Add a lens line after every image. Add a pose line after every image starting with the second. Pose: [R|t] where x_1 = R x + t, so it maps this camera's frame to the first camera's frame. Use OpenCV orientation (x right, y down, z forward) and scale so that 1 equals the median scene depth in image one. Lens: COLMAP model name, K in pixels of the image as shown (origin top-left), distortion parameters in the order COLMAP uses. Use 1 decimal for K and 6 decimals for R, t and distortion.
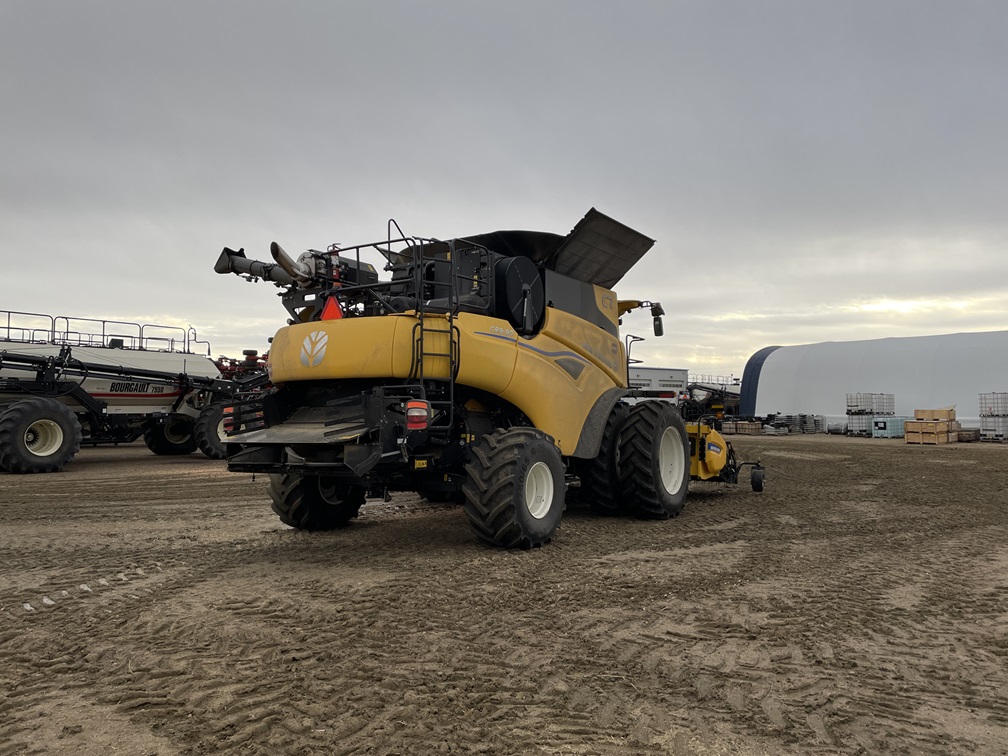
lens RADIAL K [[761.2, 0, 496.4], [0, 761.2, 378.5], [0, 0, 1]] dist [0.093136, -0.135963]
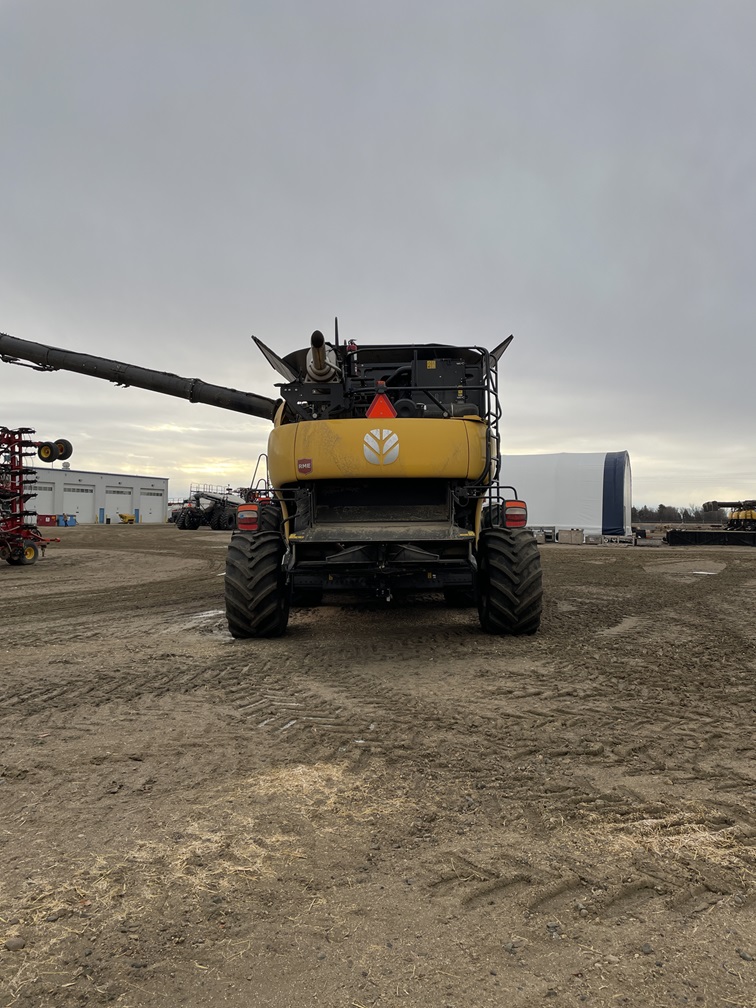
lens RADIAL K [[761.2, 0, 374.5], [0, 761.2, 498.2], [0, 0, 1]] dist [0.093136, -0.135963]
pose [[0.841217, 0.017953, 0.540400, -0.660252], [-0.024866, 0.999676, 0.005496, 0.018819], [-0.540126, -0.018061, 0.841391, 0.152343]]
